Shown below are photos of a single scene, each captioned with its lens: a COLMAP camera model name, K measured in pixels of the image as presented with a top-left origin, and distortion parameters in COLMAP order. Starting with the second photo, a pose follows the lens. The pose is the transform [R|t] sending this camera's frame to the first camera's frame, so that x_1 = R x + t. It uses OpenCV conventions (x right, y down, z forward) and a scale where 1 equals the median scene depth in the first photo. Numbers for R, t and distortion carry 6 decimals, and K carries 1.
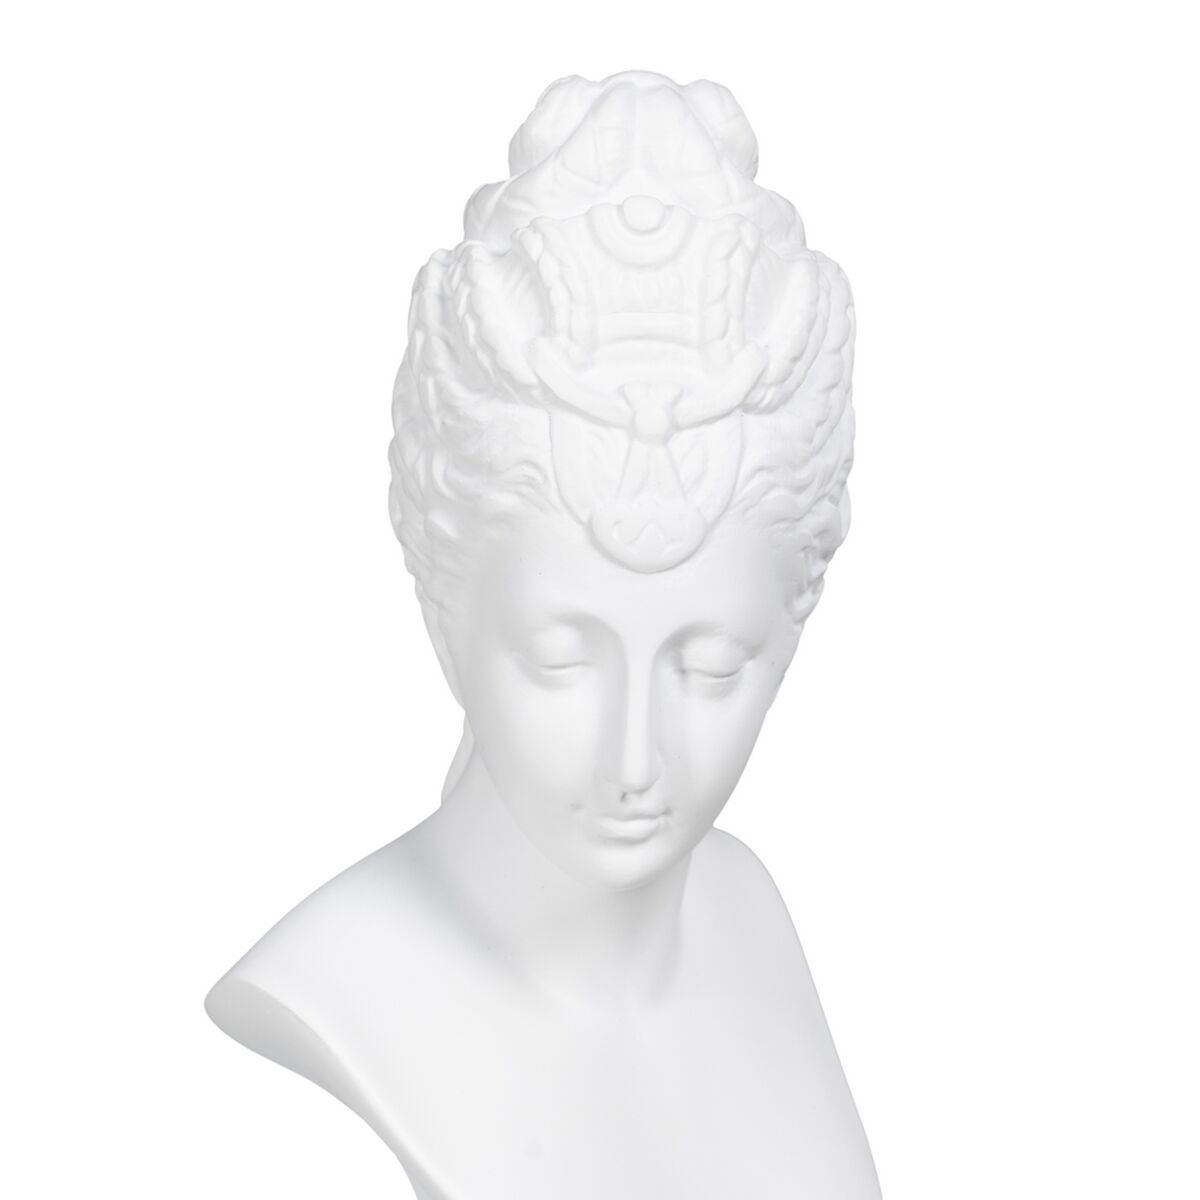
lens RADIAL K [[6794.2, 0, 602.4], [0, 6794.2, 602.9], [0, 0, 1]] dist [1.874057, 0.000000]
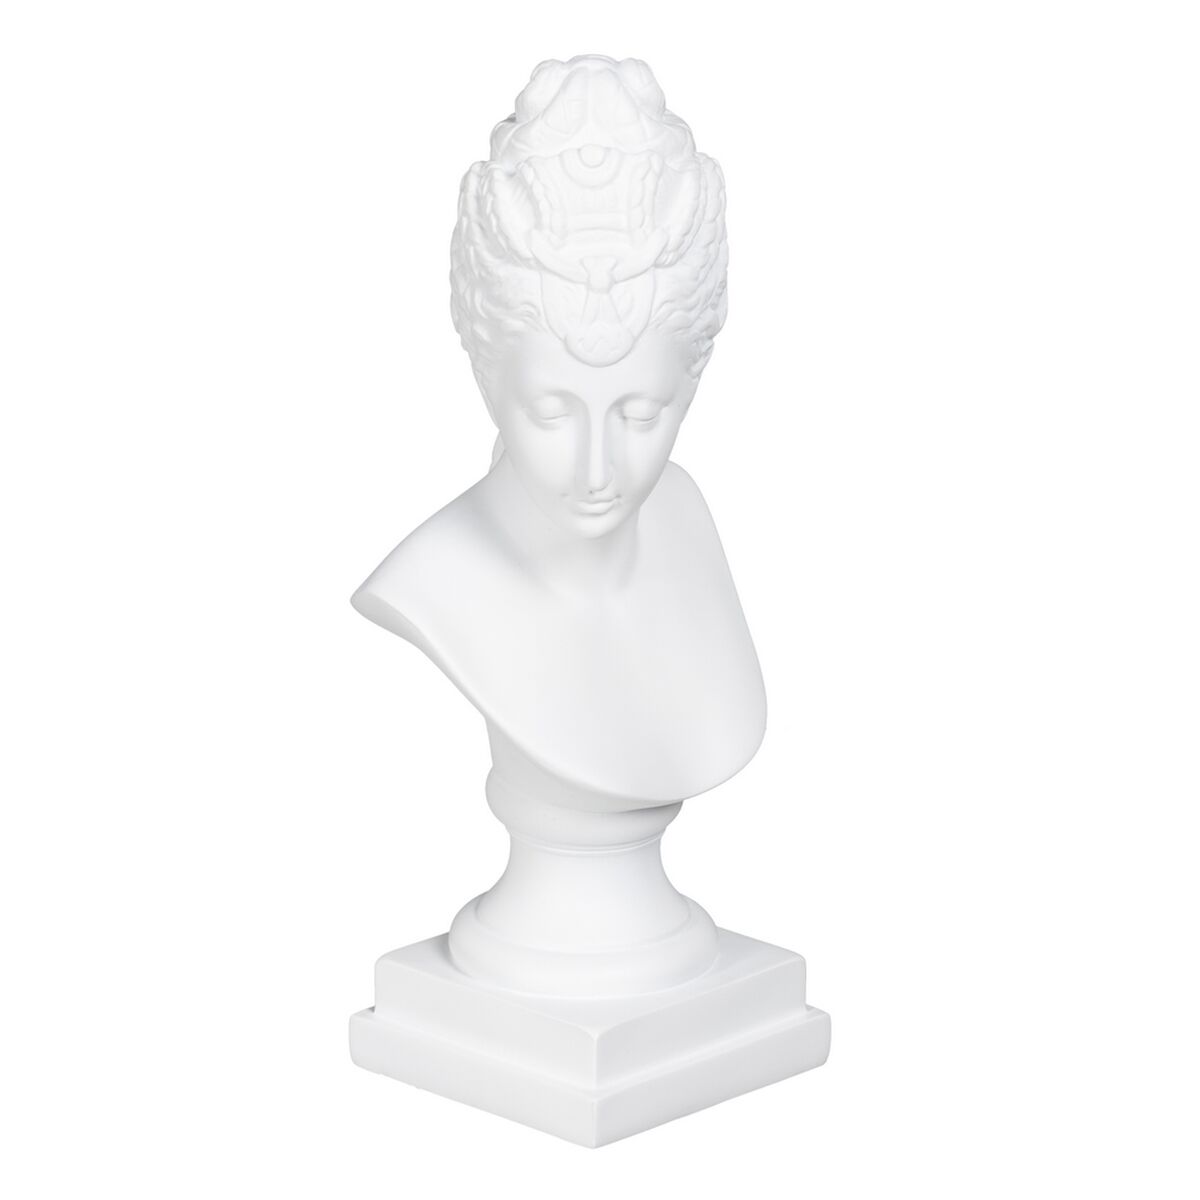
lens RADIAL K [[6794.2, 0, 599.5], [0, 6794.2, 600.3], [0, 0, 1]] dist [1.874057, 0.000000]
pose [[0.999585, -0.020226, -0.020490, 0.039591], [0.022270, 0.994224, 0.104988, -0.123251], [0.018248, -0.105401, 0.994262, -0.696629]]
